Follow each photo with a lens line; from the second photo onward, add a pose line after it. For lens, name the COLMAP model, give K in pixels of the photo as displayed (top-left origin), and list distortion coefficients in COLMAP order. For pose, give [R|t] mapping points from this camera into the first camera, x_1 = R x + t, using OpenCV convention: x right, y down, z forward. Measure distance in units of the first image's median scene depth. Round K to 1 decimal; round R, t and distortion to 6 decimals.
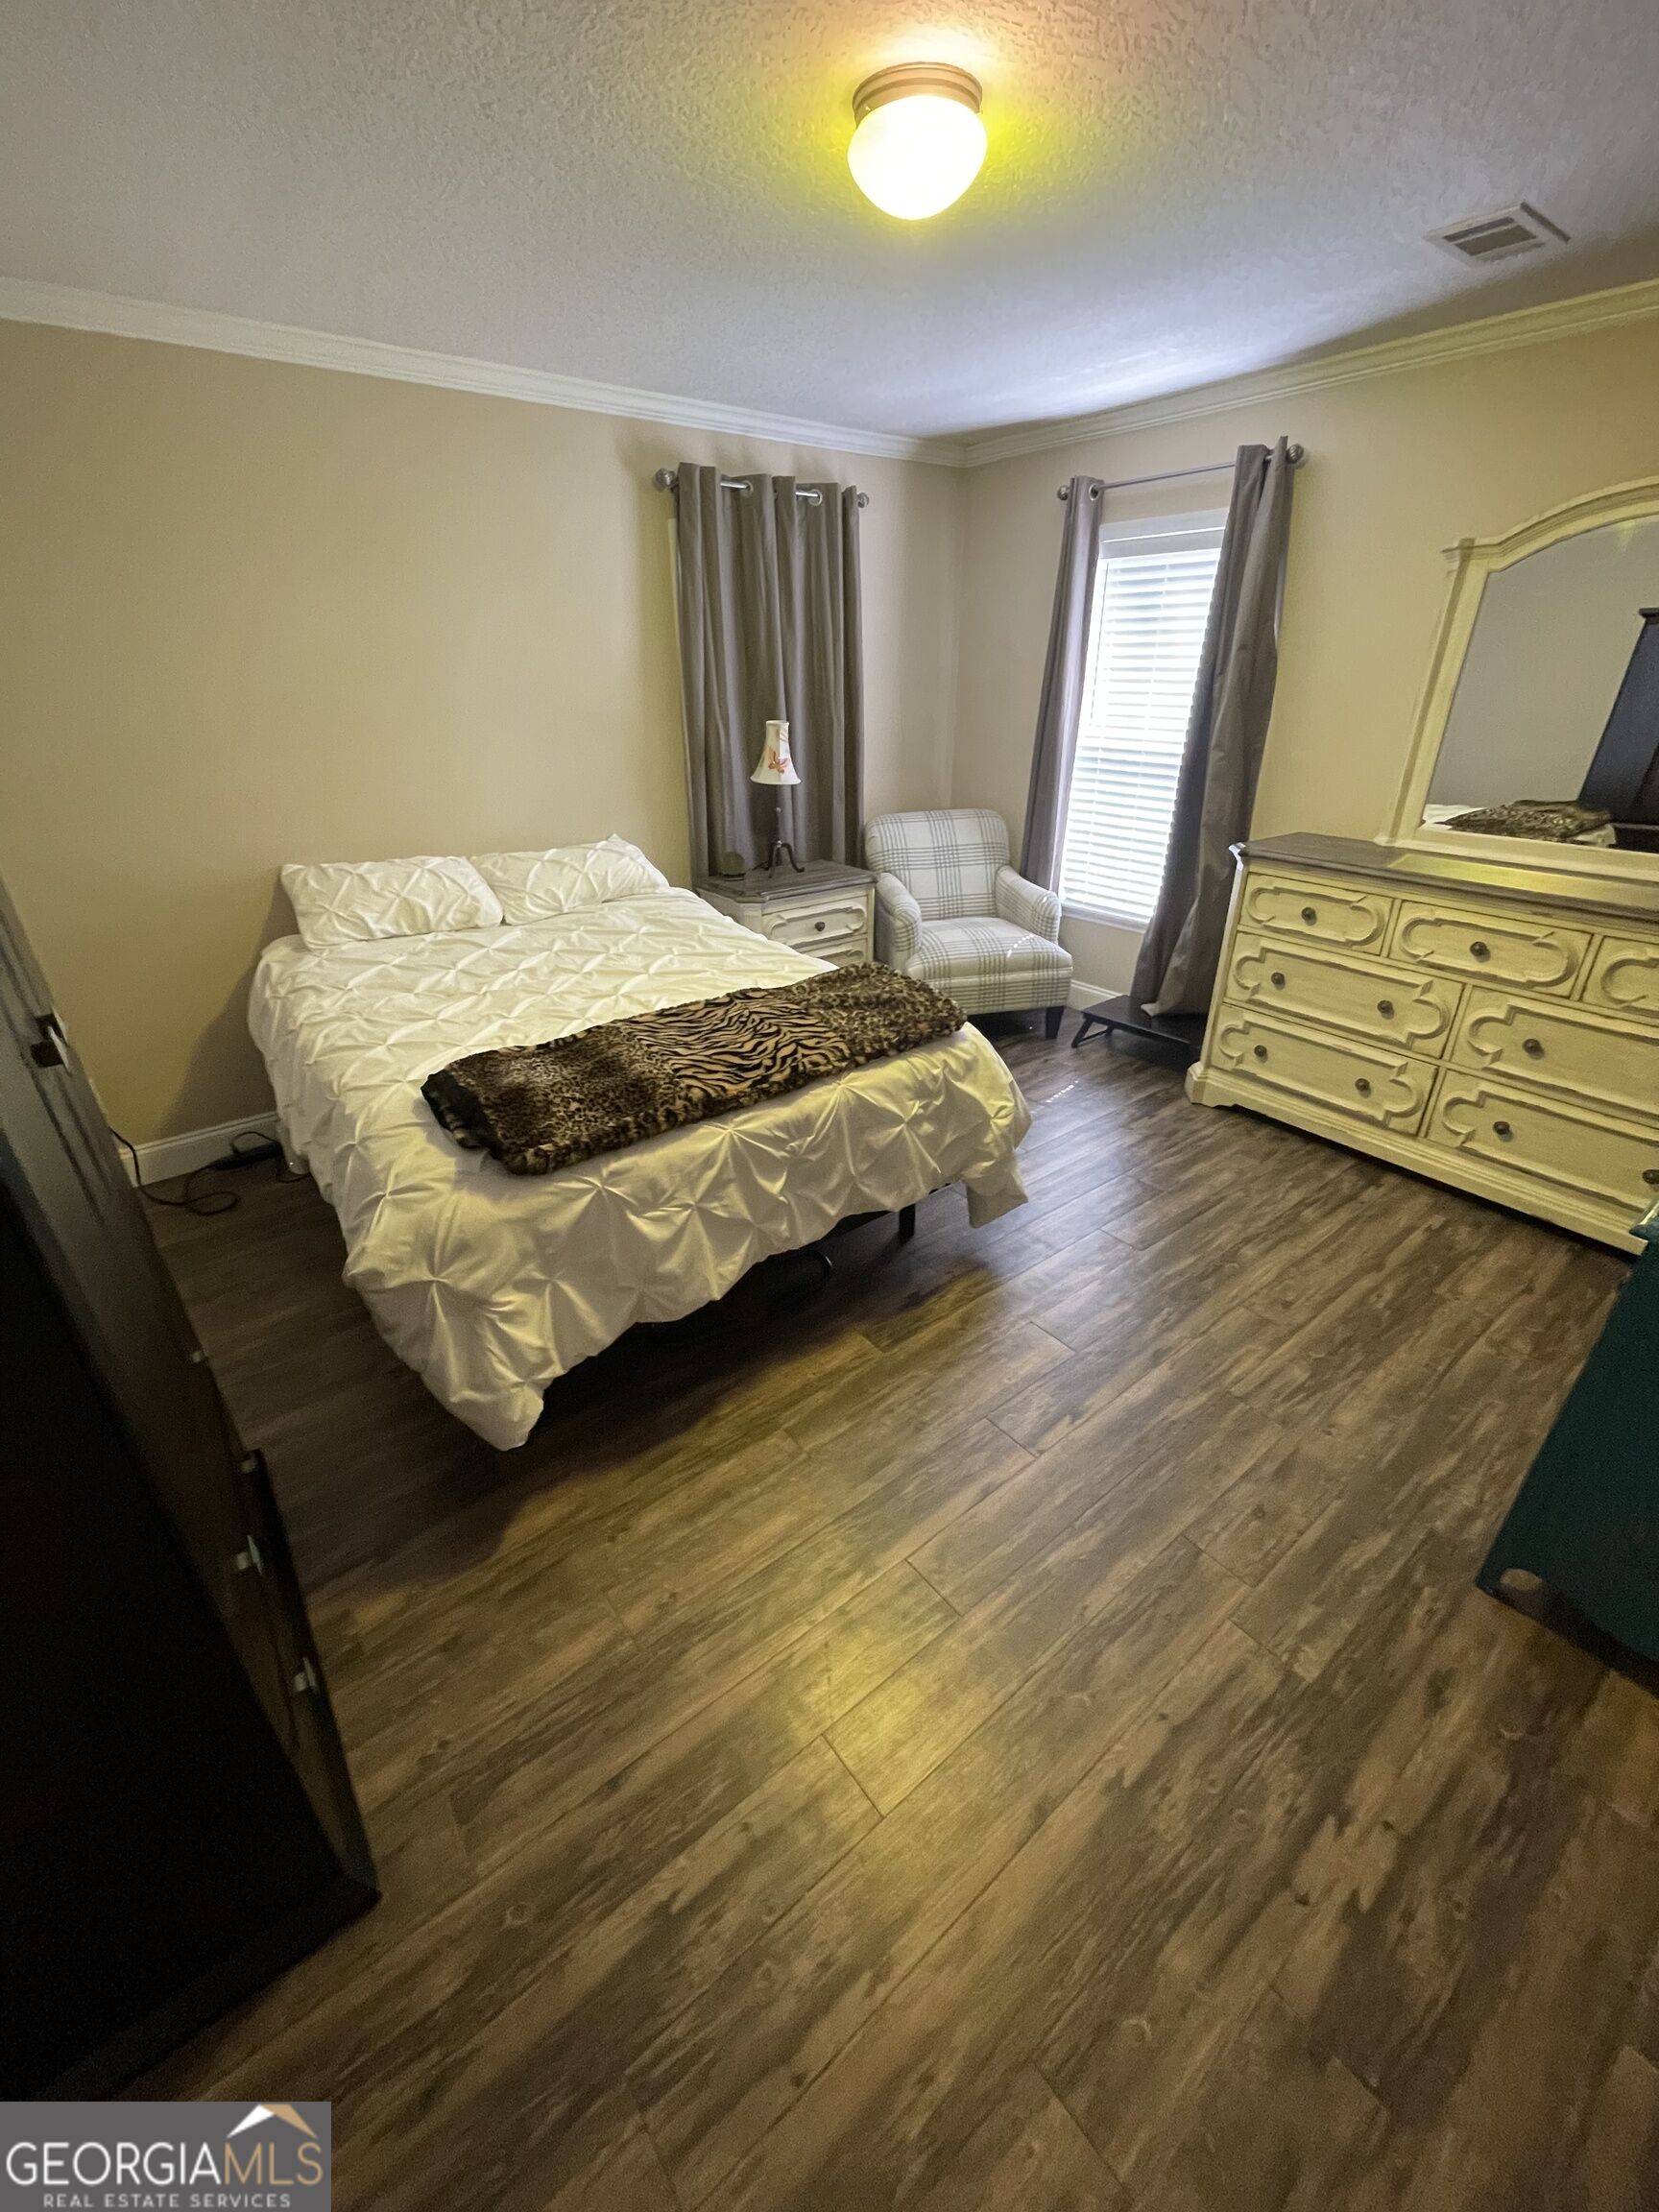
lens RADIAL K [[896.4, 0, 847.8], [0, 896.4, 1105.2], [0, 0, 1]] dist [0.005088, -0.000384]
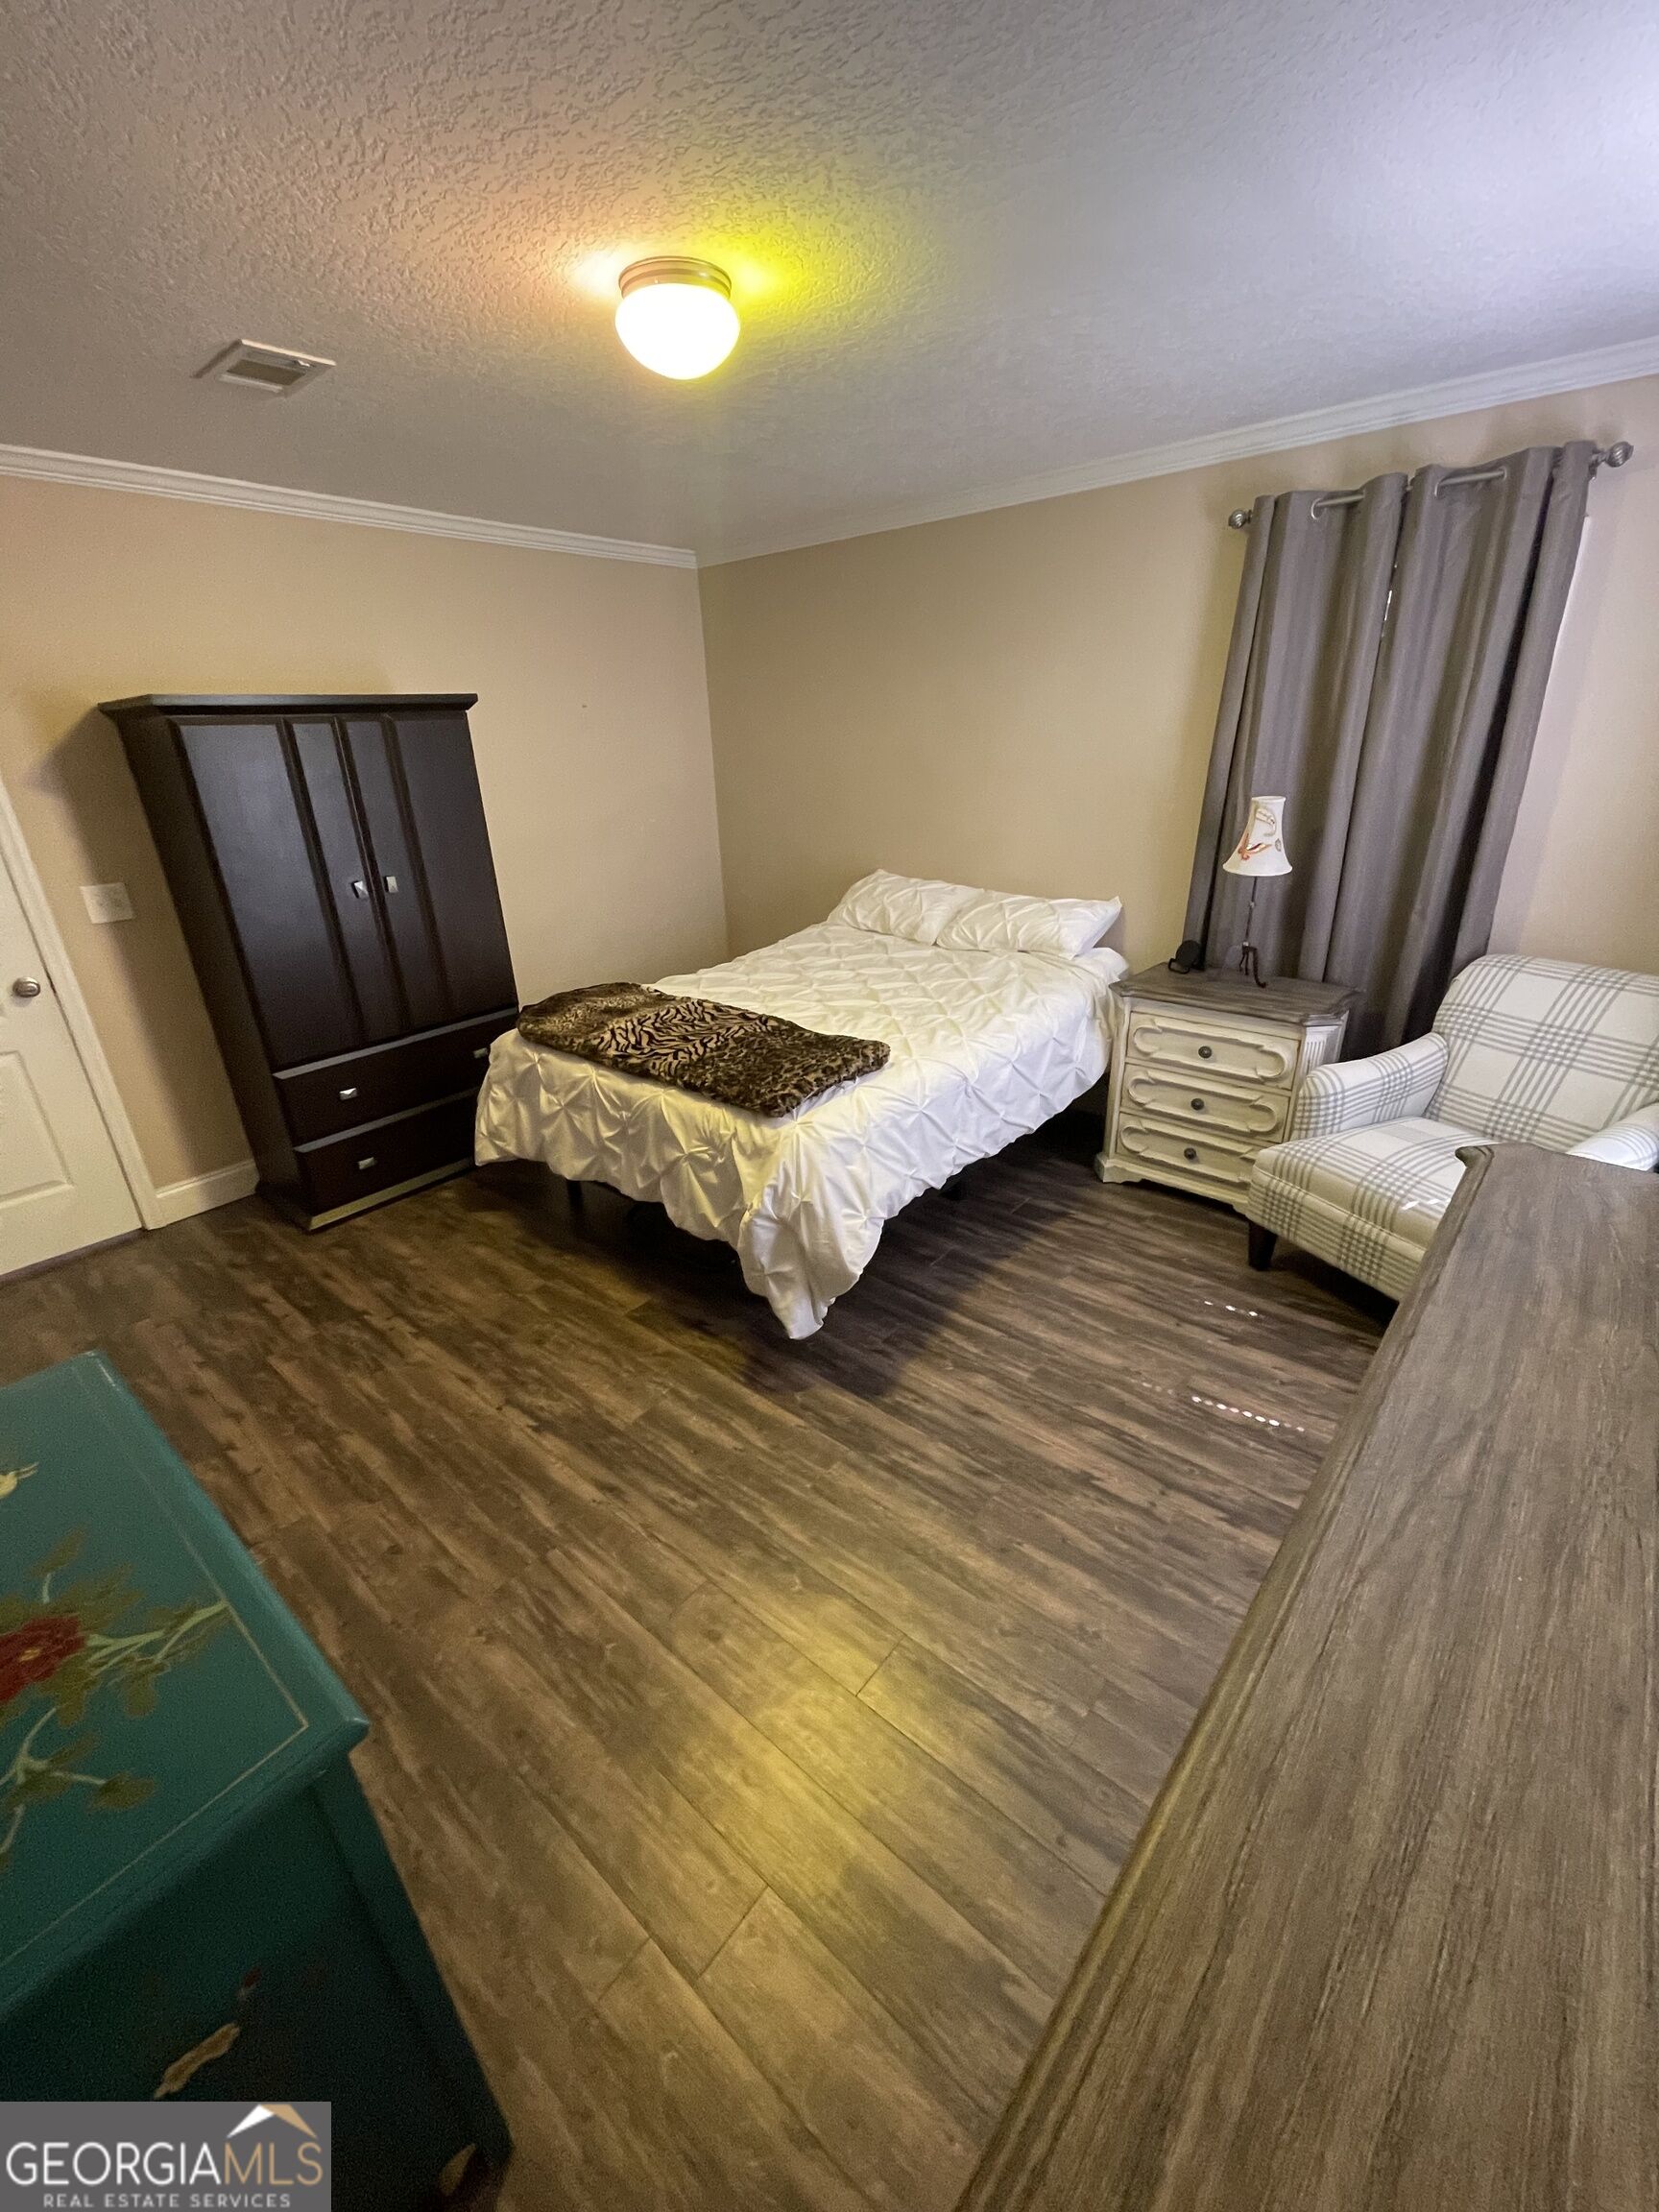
lens RADIAL K [[896.4, 0, 815.3], [0, 896.4, 1111.2], [0, 0, 1]] dist [0.005088, -0.000384]
pose [[0.178455, 0.381807, -0.906850, 1.089664], [-0.401927, 0.869532, 0.287001, -0.413681], [0.898114, 0.313271, 0.308631, 0.796146]]
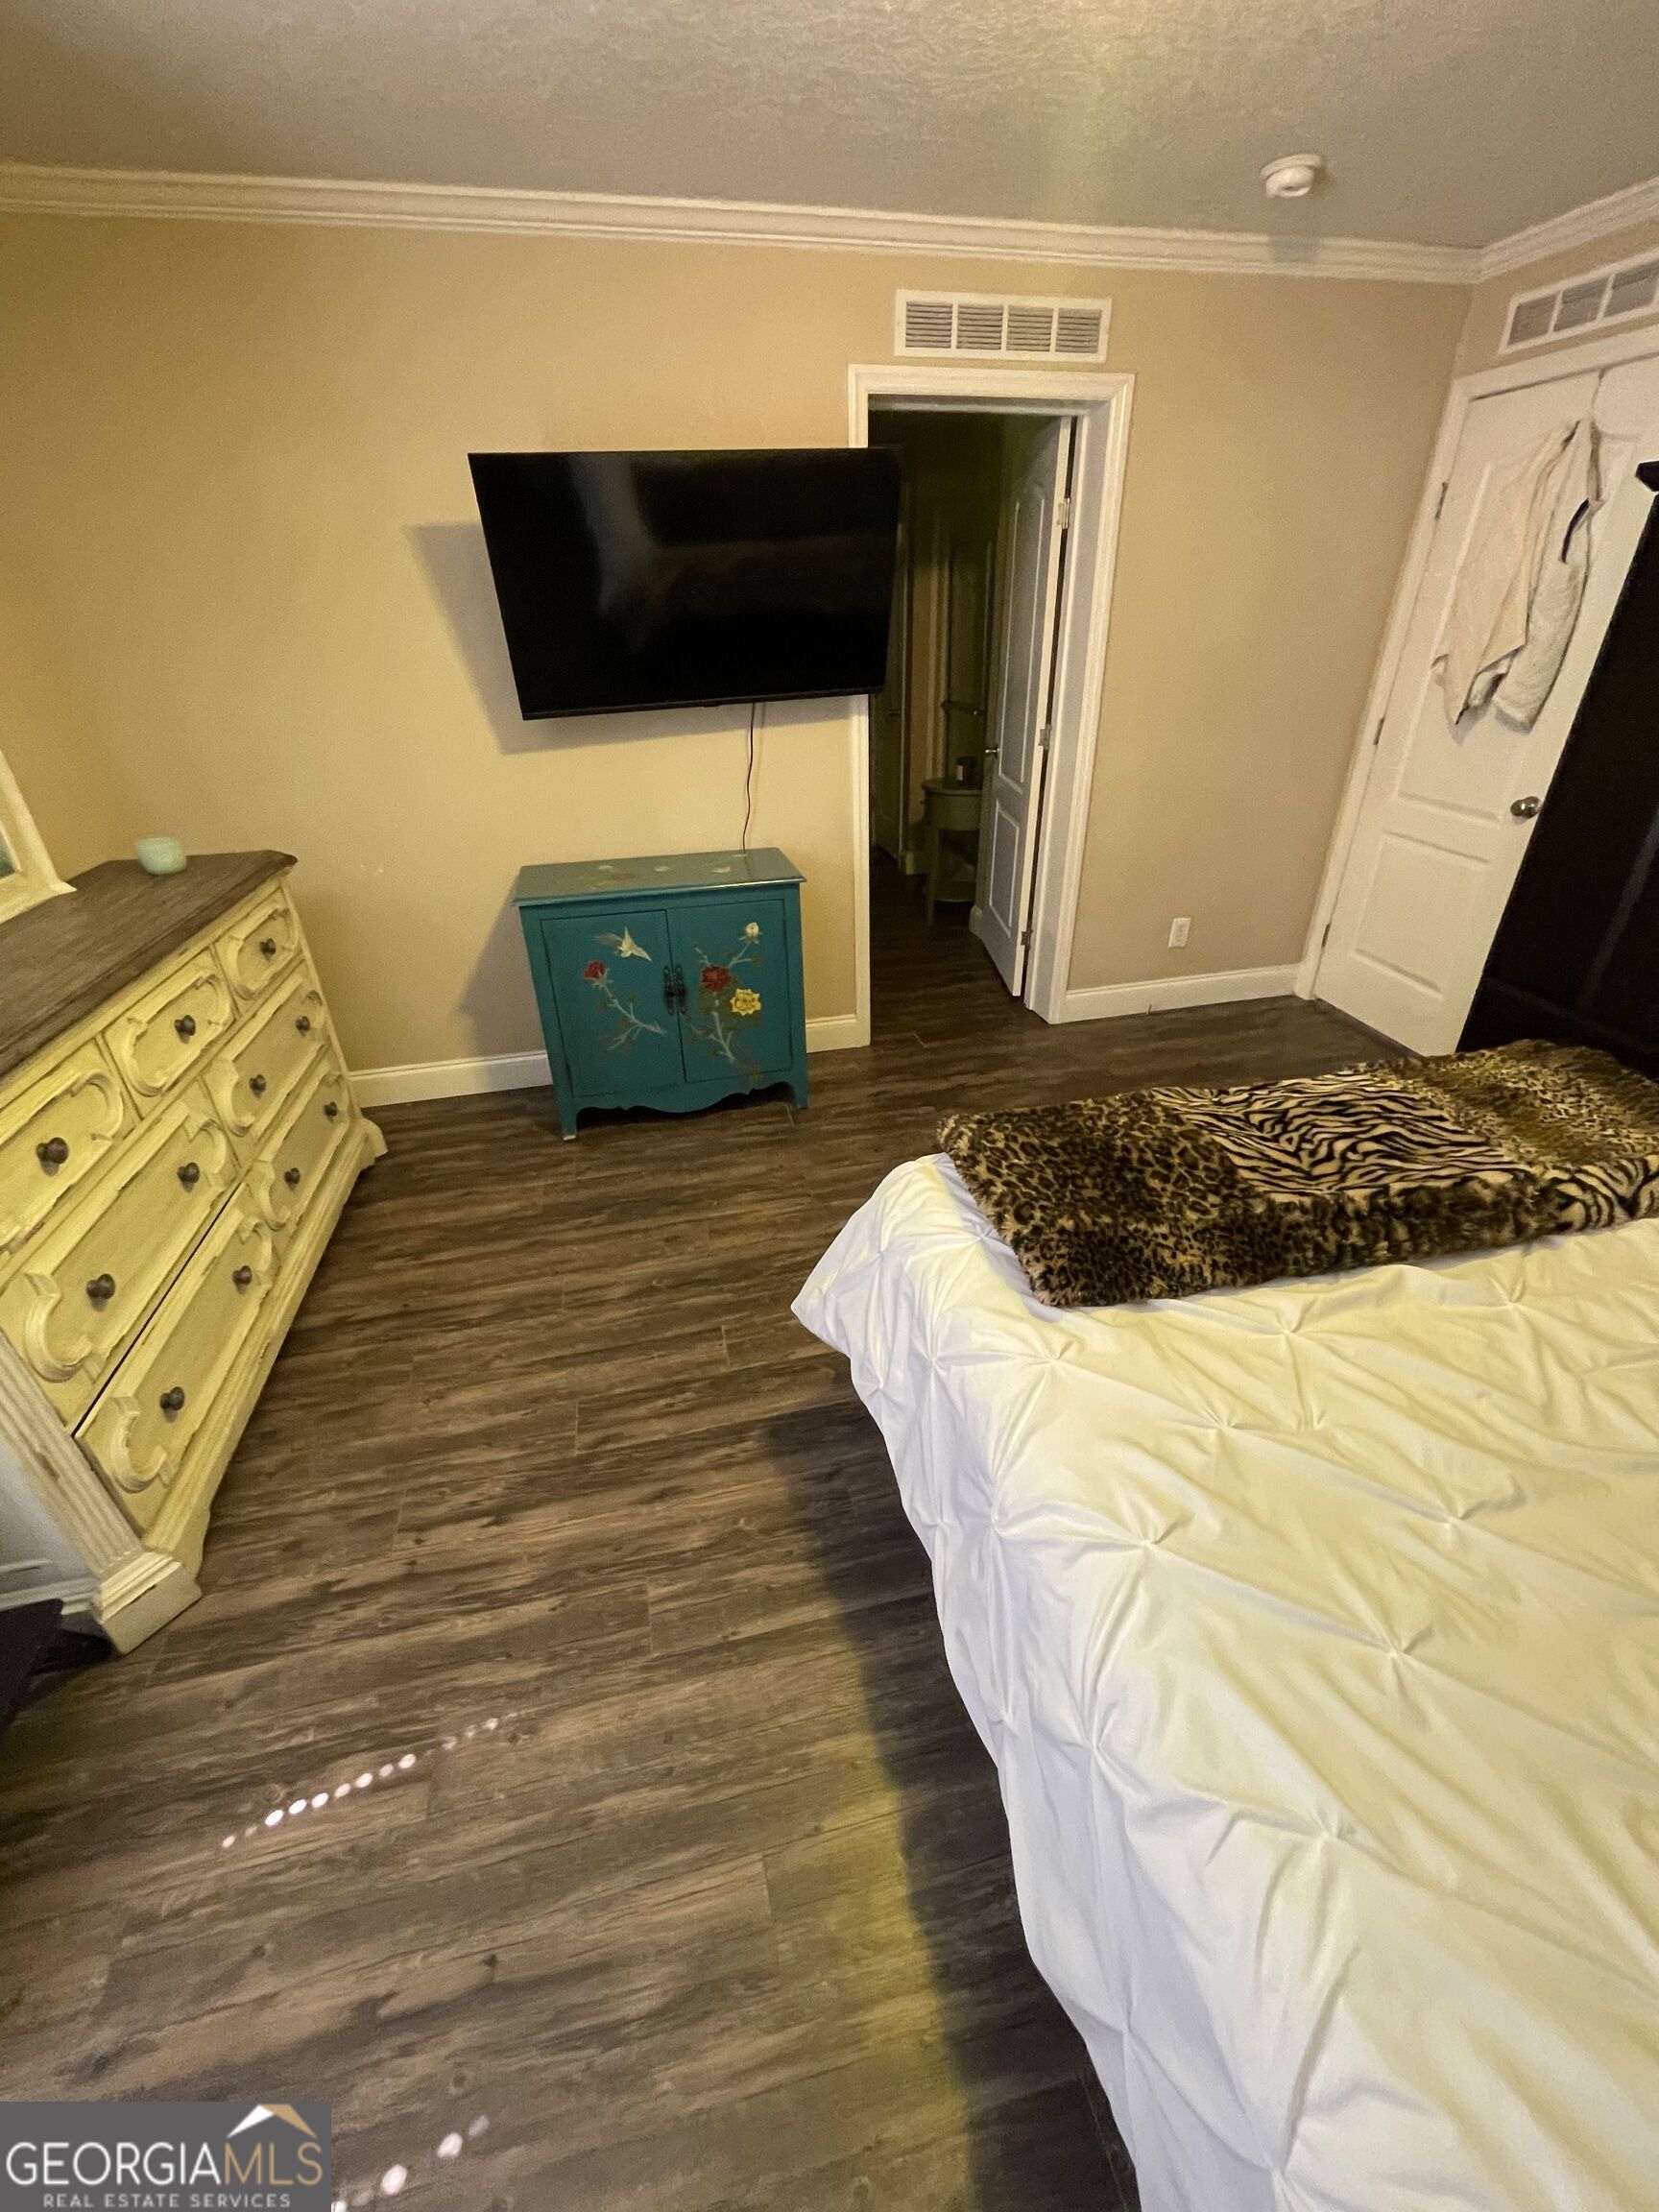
lens RADIAL K [[896.4, 0, 842.3], [0, 896.4, 1118.0], [0, 0, 1]] dist [0.005088, -0.000384]
pose [[-0.902470, -0.188667, 0.387238, -0.065435], [0.218130, 0.575027, 0.788520, -0.688931], [-0.371440, 0.796084, -0.477790, 1.438400]]
